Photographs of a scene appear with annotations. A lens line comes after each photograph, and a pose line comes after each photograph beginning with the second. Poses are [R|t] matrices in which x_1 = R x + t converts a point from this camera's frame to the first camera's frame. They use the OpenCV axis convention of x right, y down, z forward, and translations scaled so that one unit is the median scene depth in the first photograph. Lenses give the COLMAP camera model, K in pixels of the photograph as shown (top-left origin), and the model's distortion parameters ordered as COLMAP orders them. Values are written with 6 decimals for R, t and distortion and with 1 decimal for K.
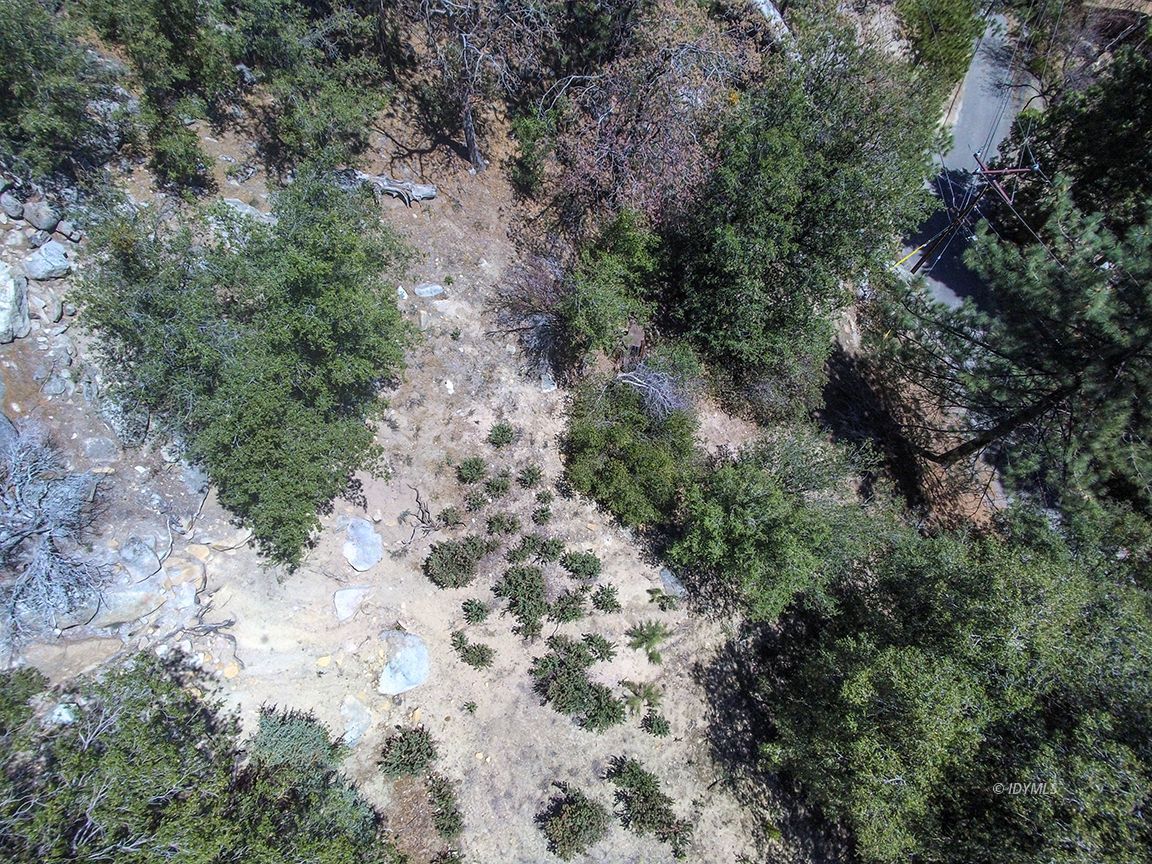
lens RADIAL K [[721.0, 0, 580.0], [0, 721.0, 436.3], [0, 0, 1]] dist [-0.001612, 0.008842]
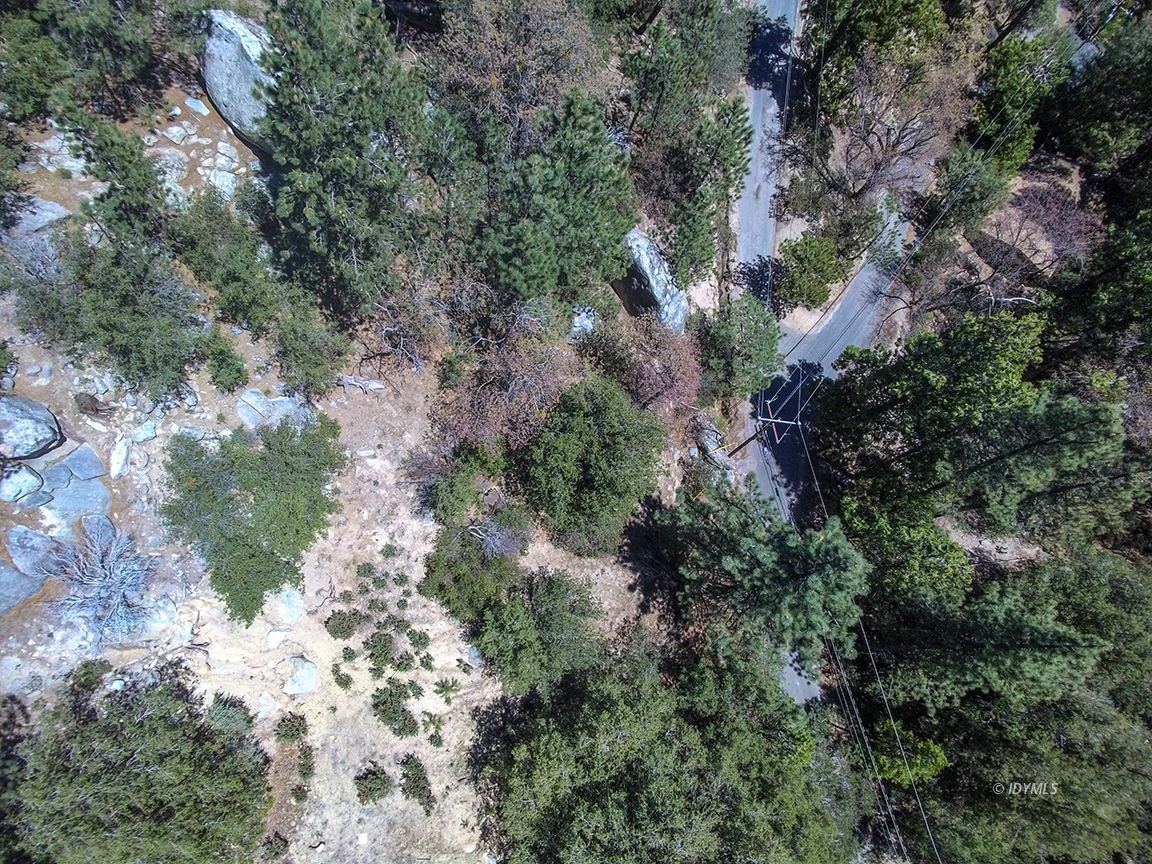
lens RADIAL K [[721.0, 0, 587.3], [0, 721.0, 431.2], [0, 0, 1]] dist [-0.001612, 0.008842]
pose [[0.976718, 0.214112, 0.013352, 0.267925], [-0.214527, 0.974863, 0.060161, -0.494353], [-0.000135, -0.061625, 0.998099, -0.672005]]
